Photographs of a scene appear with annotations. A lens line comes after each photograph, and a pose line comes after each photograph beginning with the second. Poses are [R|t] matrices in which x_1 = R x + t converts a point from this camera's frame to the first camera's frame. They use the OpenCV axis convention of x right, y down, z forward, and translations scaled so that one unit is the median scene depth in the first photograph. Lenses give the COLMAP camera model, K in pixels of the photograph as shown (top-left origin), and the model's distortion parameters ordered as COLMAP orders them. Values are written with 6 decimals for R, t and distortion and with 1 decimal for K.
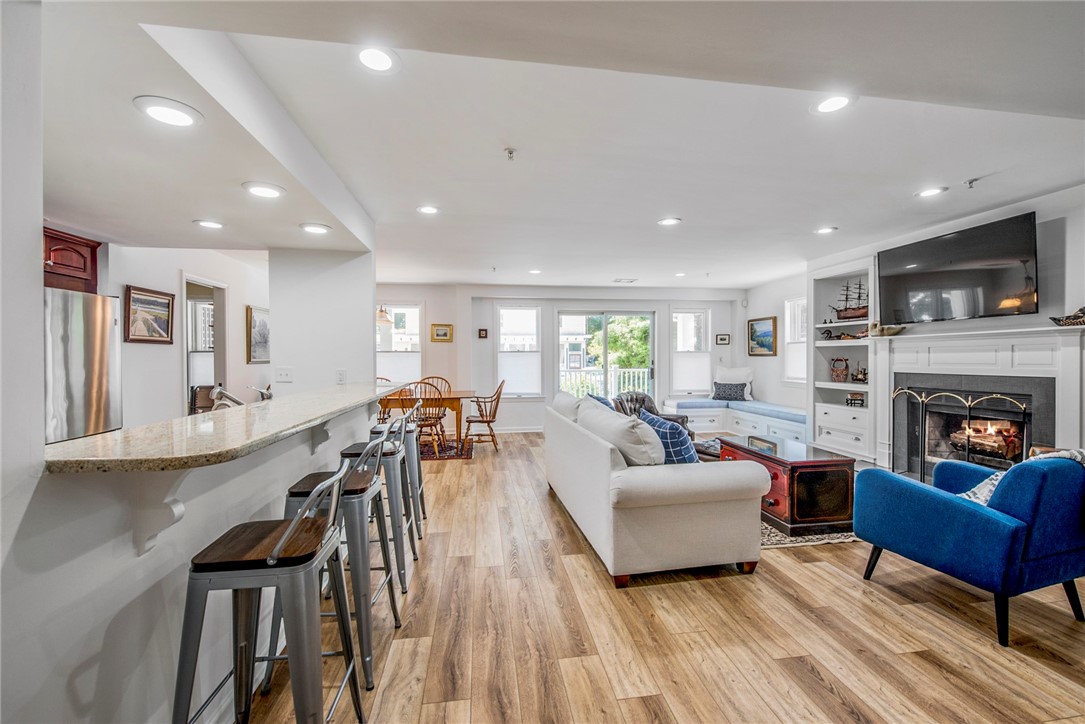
lens RADIAL K [[447.5, 0, 547.0], [0, 447.5, 360.1], [0, 0, 1]] dist [0.000639, -0.002813]
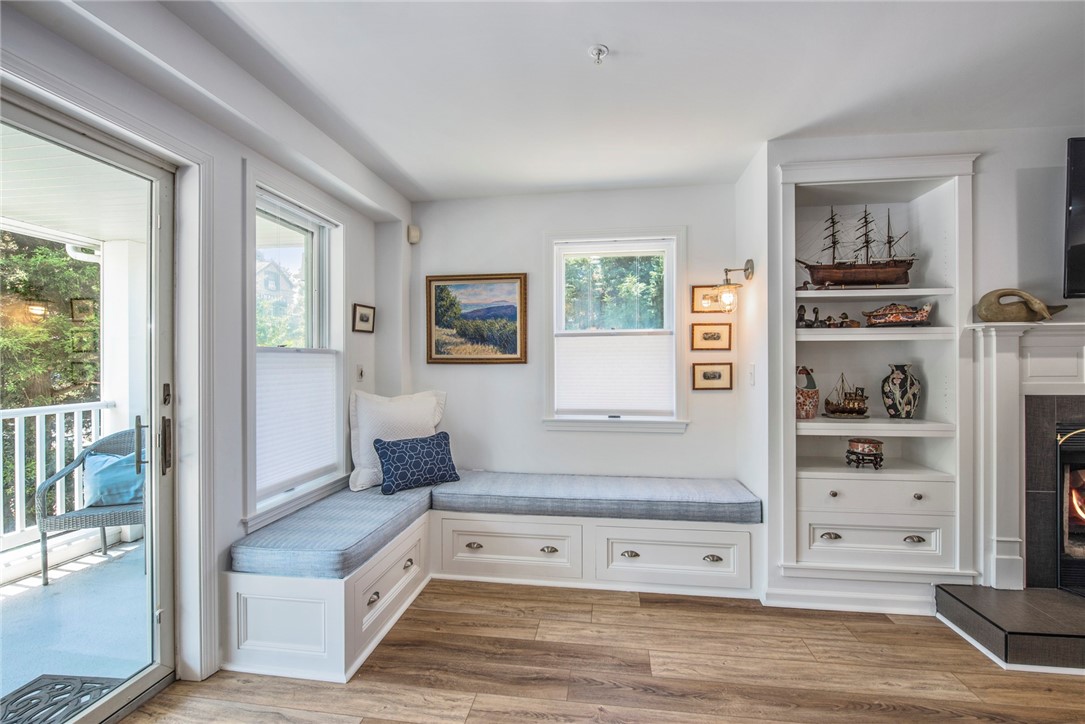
lens RADIAL K [[466.4, 0, 542.8], [0, 466.4, 359.9], [0, 0, 1]] dist [-0.000555, -0.000930]
pose [[0.286906, 0.005181, 0.957945, 0.102593], [0.010713, 0.999905, -0.008617, -0.011480], [-0.957899, 0.012734, 0.286824, 1.143175]]
